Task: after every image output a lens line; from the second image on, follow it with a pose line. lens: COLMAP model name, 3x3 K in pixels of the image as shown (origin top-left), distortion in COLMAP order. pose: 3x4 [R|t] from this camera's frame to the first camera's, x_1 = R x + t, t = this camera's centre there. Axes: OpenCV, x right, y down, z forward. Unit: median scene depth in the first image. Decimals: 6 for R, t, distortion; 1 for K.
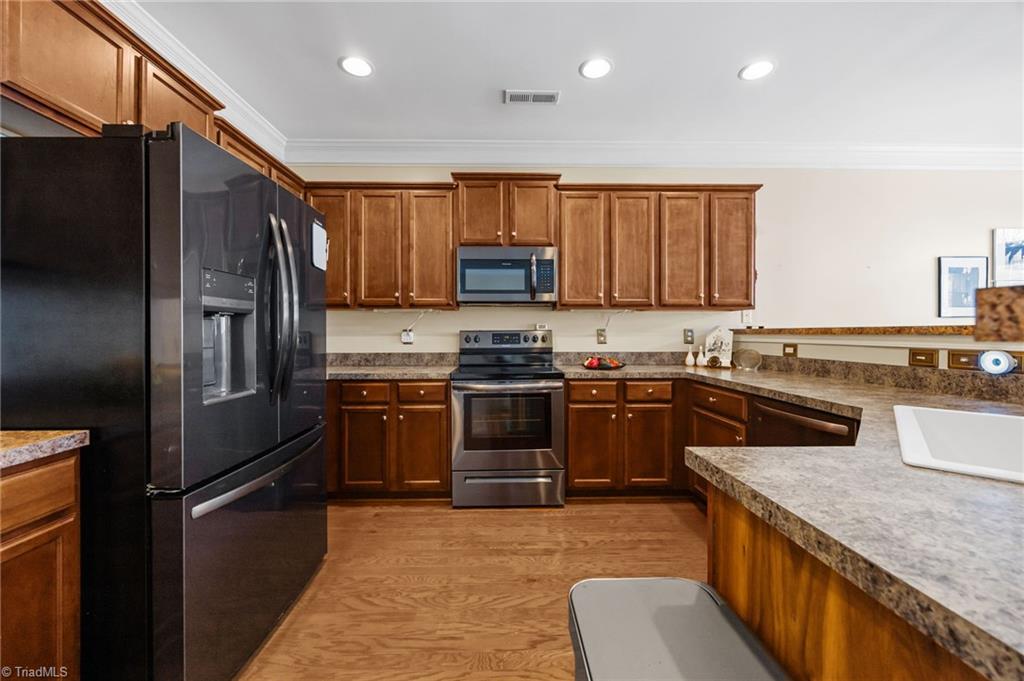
lens RADIAL K [[391.7, 0, 510.5], [0, 391.7, 331.7], [0, 0, 1]] dist [-0.001952, -0.000437]
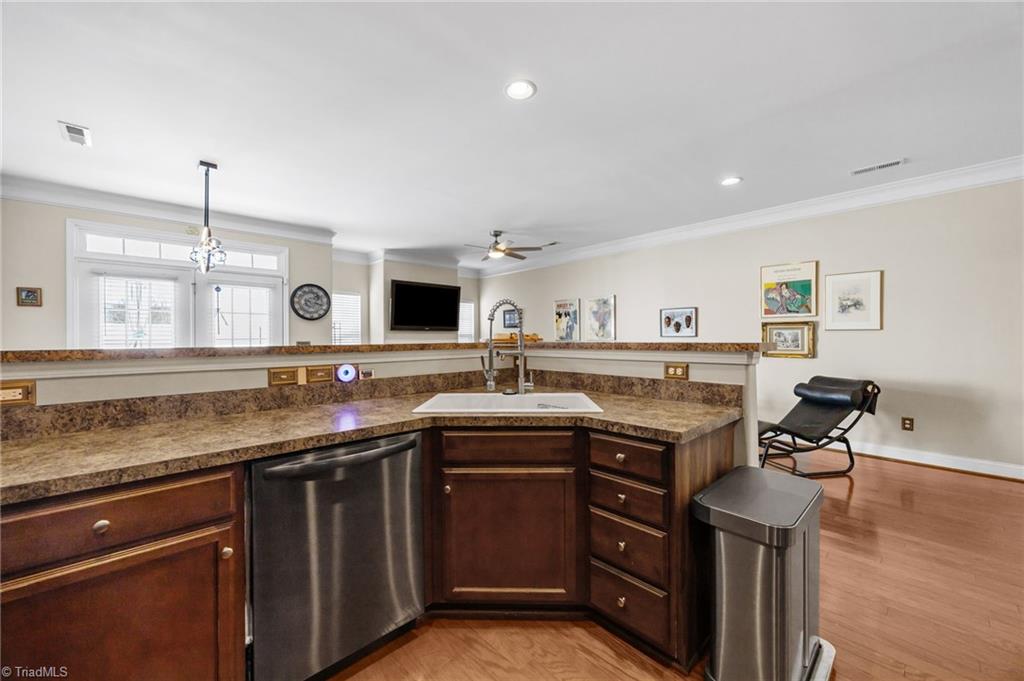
lens RADIAL K [[391.7, 0, 509.7], [0, 391.7, 338.6], [0, 0, 1]] dist [-0.001952, -0.000437]
pose [[-0.654336, 0.006227, 0.756178, -0.073159], [0.007842, 0.999968, -0.001448, -0.017479], [-0.756163, 0.004983, -0.654364, 0.791083]]
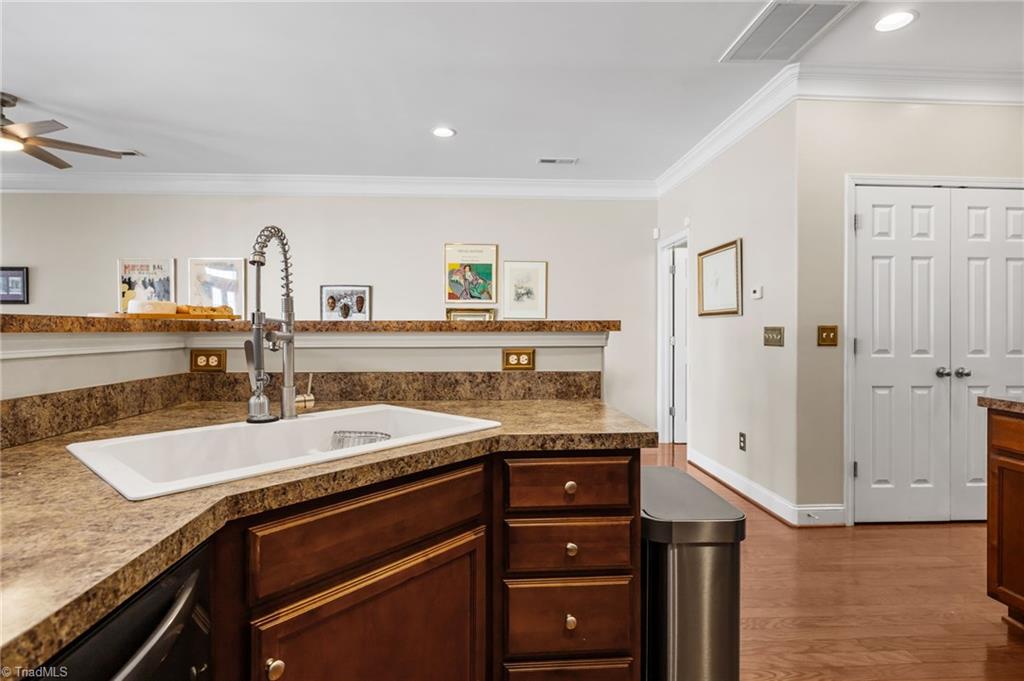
lens RADIAL K [[518.4, 0, 517.4], [0, 518.4, 329.8], [0, 0, 1]] dist [-0.003555, -0.004026]
pose [[-0.999724, 0.004148, -0.023124, 0.291274], [0.004191, 0.999990, -0.001821, 0.004981], [0.023116, -0.001917, -0.999731, 0.791915]]
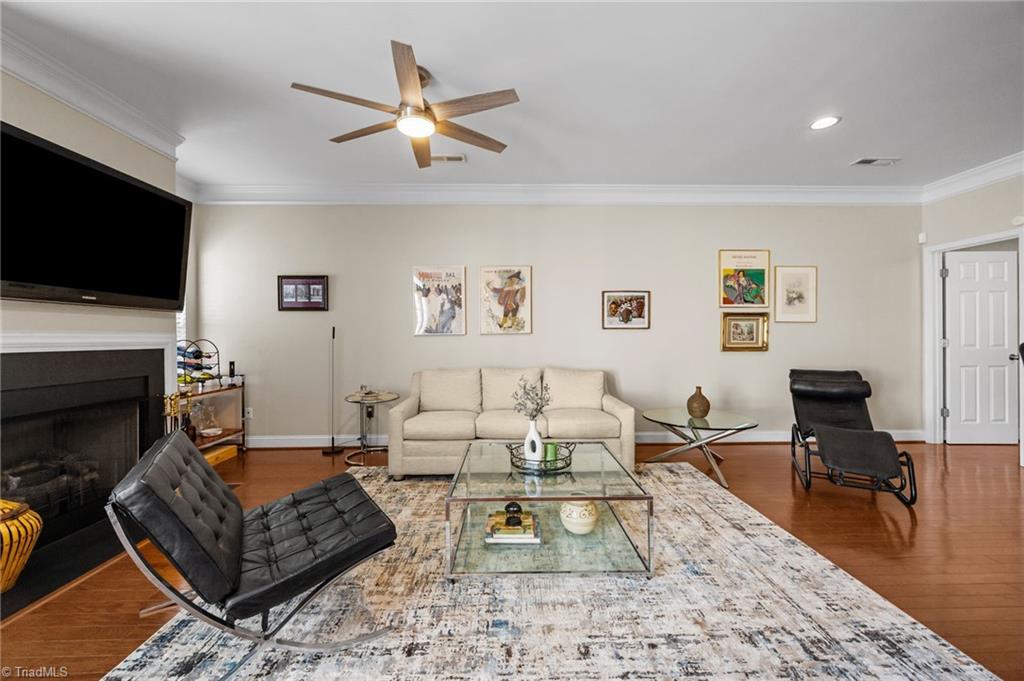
lens RADIAL K [[391.7, 0, 512.2], [0, 391.7, 337.8], [0, 0, 1]] dist [-0.001952, -0.000437]
pose [[-0.999909, 0.009459, 0.009584, 1.359489], [0.009519, 0.999935, 0.006228, -0.000334], [-0.009524, 0.006319, -0.999935, 0.342648]]
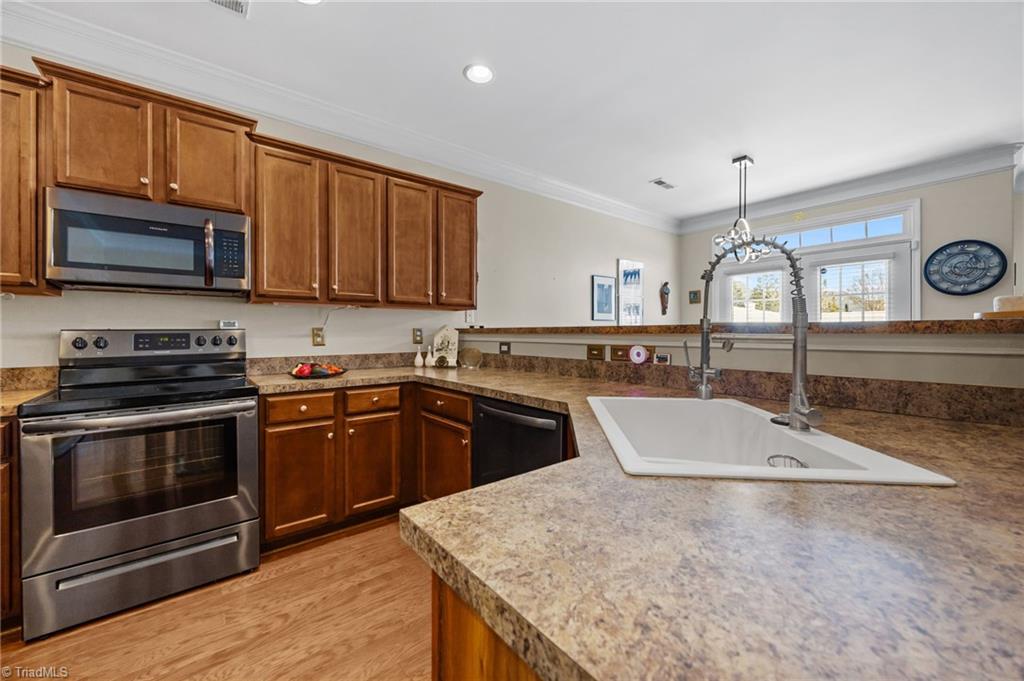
lens RADIAL K [[391.7, 0, 510.7], [0, 391.7, 333.2], [0, 0, 1]] dist [-0.001952, -0.000437]
pose [[0.794244, -0.004086, 0.607585, 0.065221], [0.000684, 0.999983, 0.005830, -0.000219], [-0.607598, -0.004215, 0.794233, 0.122869]]
